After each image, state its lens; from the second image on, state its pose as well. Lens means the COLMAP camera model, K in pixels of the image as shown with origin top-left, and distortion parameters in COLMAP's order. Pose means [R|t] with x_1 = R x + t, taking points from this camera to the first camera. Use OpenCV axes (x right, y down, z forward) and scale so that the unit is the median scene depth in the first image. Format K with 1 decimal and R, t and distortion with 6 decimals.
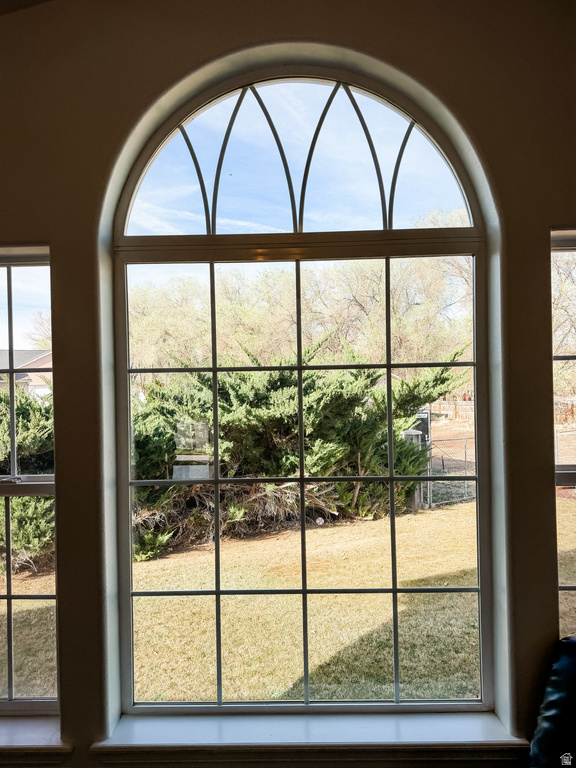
lens RADIAL K [[539.1, 0, 288.0], [0, 539.1, 384.0], [0, 0, 1]] dist [0.068020, -0.079098]
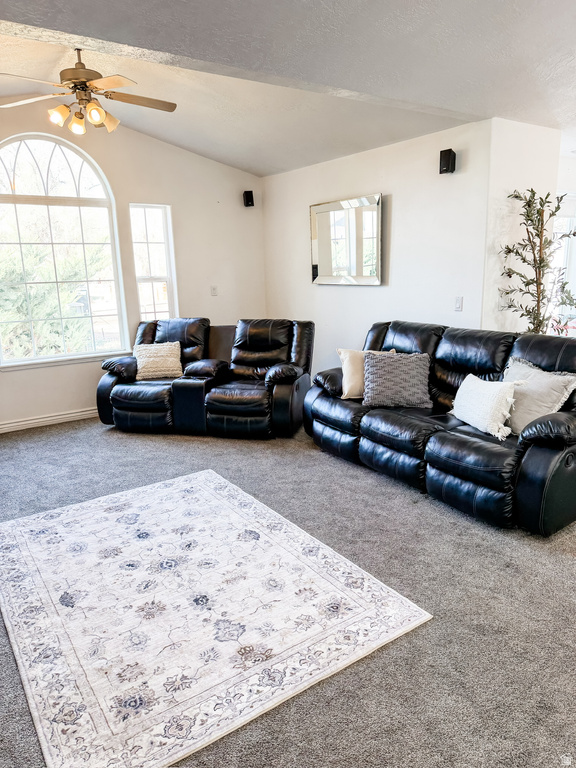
lens RADIAL K [[539.1, 0, 288.0], [0, 539.1, 384.0], [0, 0, 1]] dist [0.068020, -0.079098]
pose [[0.819005, -0.129523, 0.558977, -0.693356], [0.012044, 0.977855, 0.208937, 0.114099], [-0.573660, -0.164388, 0.802428, -2.278224]]
